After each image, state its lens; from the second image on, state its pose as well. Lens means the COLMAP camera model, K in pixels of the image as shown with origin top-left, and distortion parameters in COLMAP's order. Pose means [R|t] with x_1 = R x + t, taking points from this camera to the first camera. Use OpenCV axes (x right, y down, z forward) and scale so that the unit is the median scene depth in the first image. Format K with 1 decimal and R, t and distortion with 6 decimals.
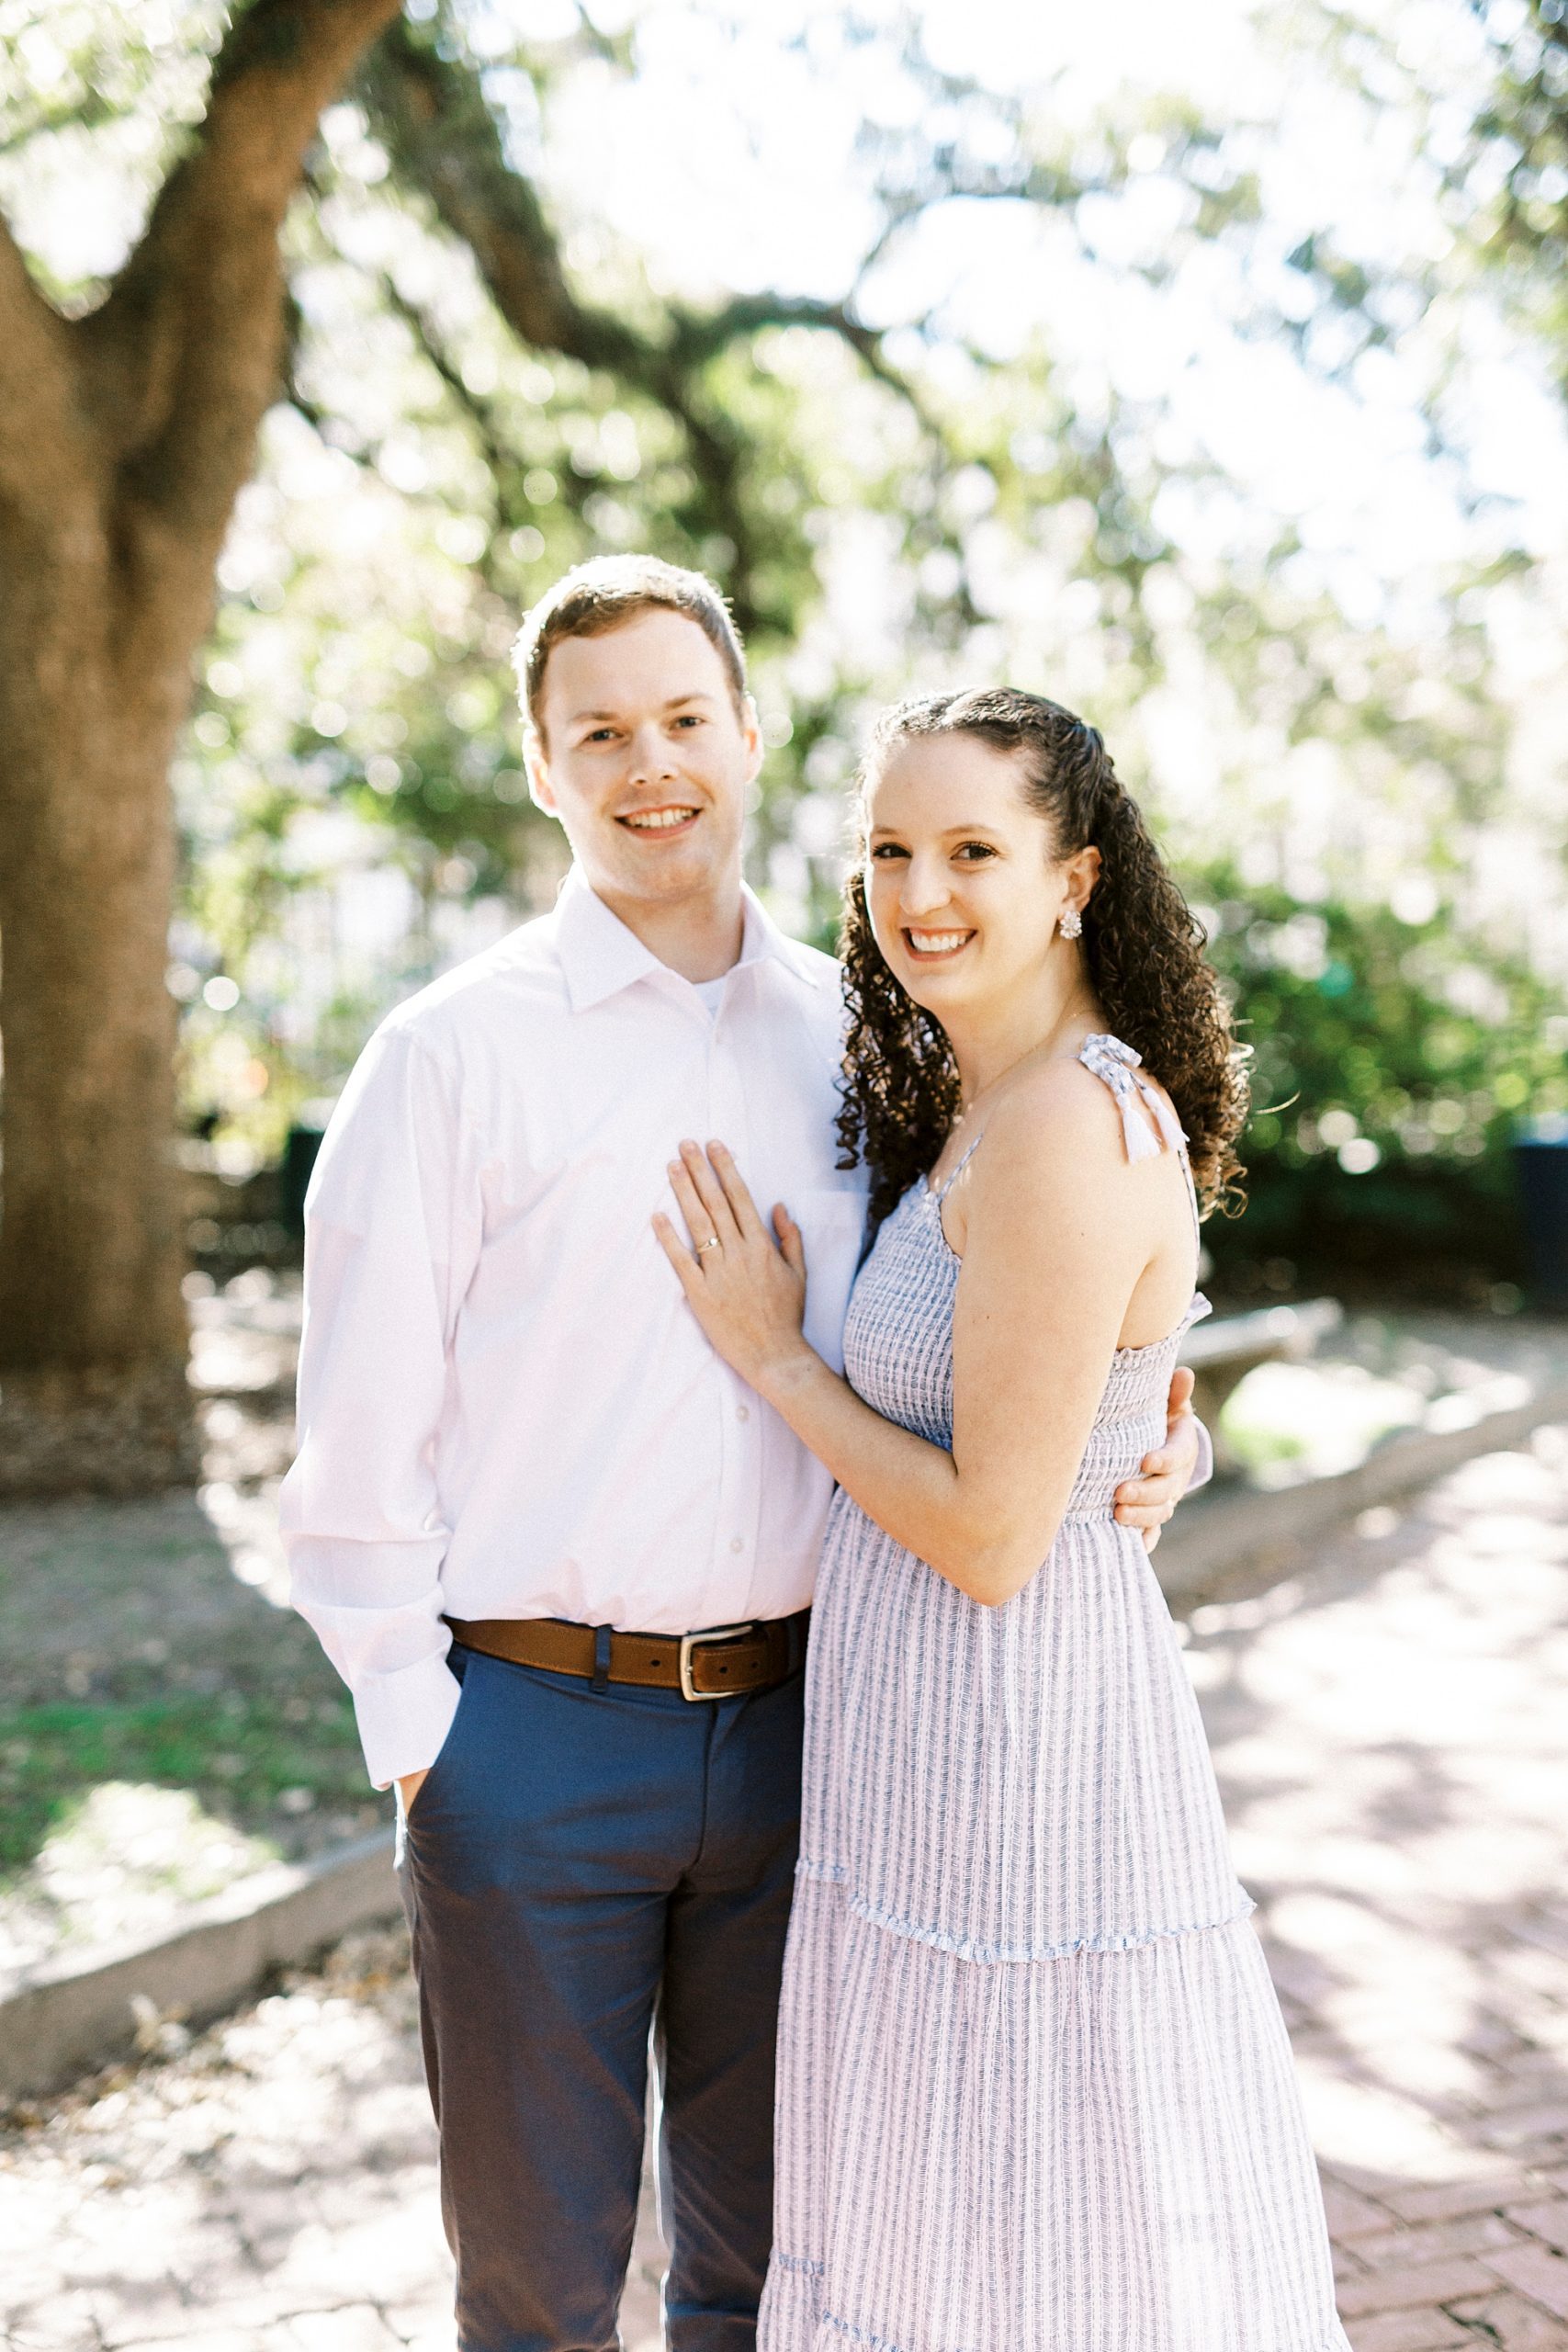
lens RADIAL K [[3492.3, 0, 784.0], [0, 3492.3, 1176.0], [0, 0, 1]] dist [0.045173, 0.204352]
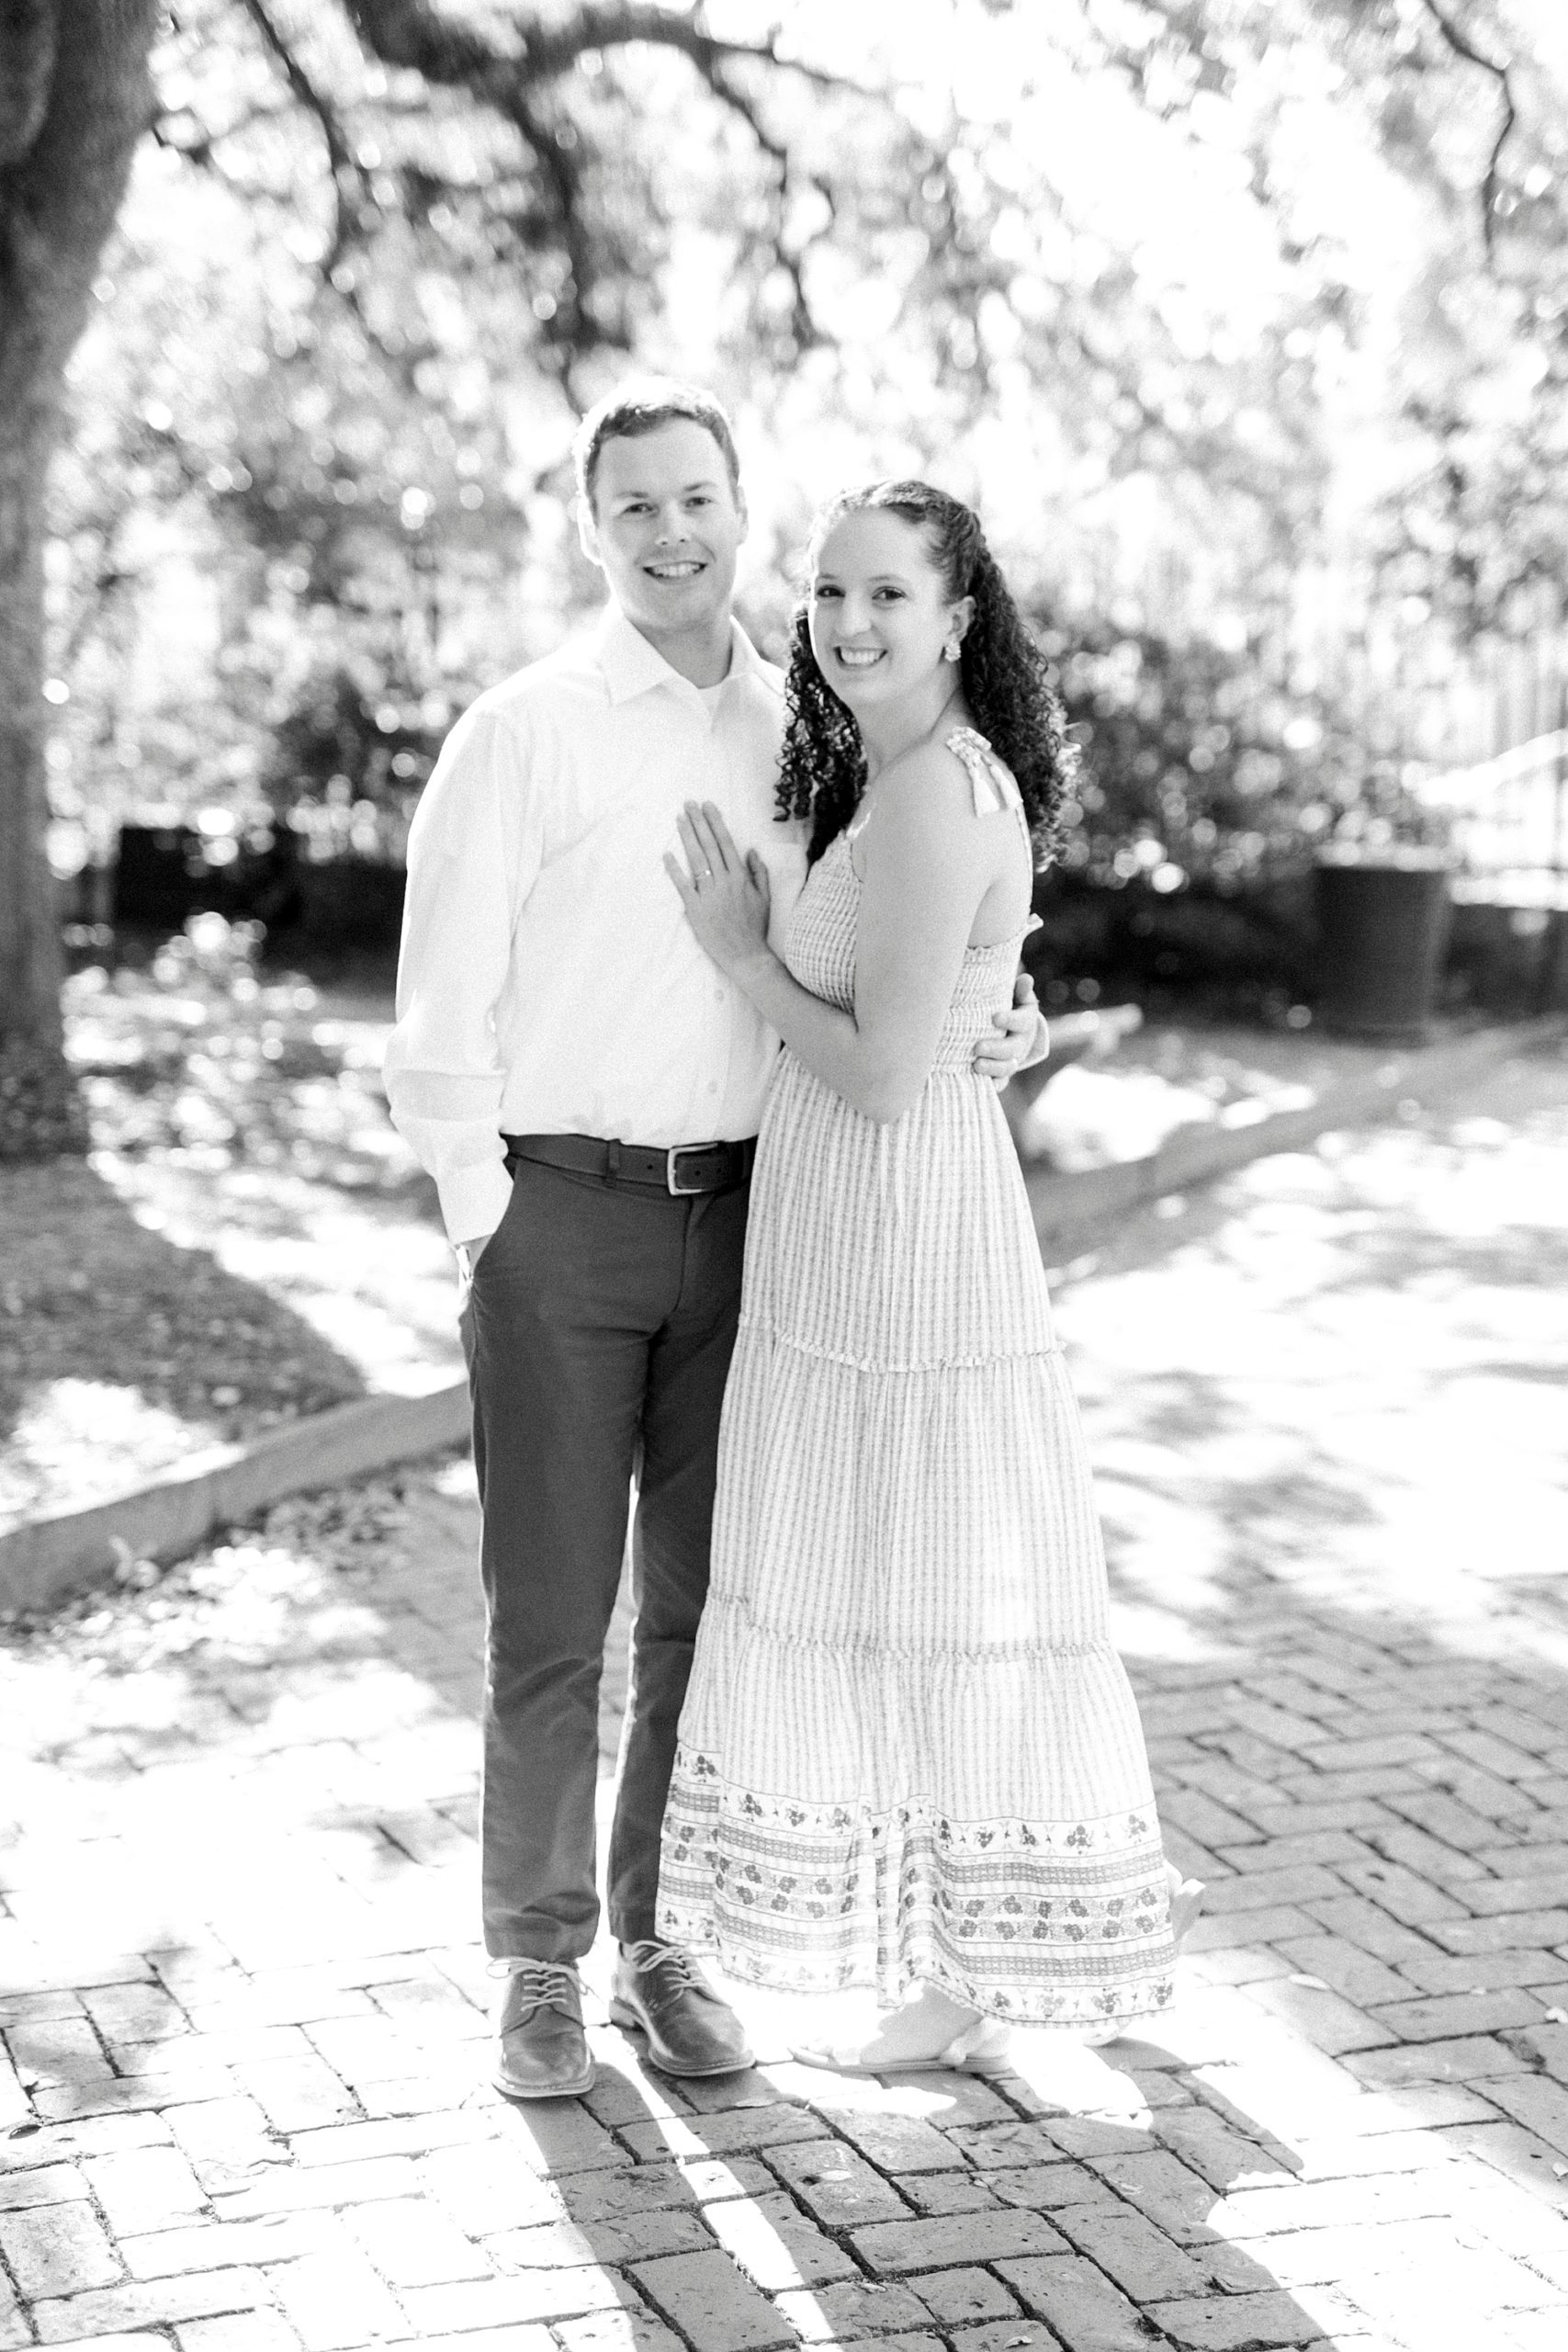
lens RADIAL K [[3492.3, 0, 784.0], [0, 3492.3, 1176.0], [0, 0, 1]] dist [0.045173, 0.204352]
pose [[0.998256, 0.020335, 0.055412, -0.036079], [-0.024700, 0.996548, 0.079259, 0.016894], [-0.053609, -0.080490, 0.995313, -0.247707]]
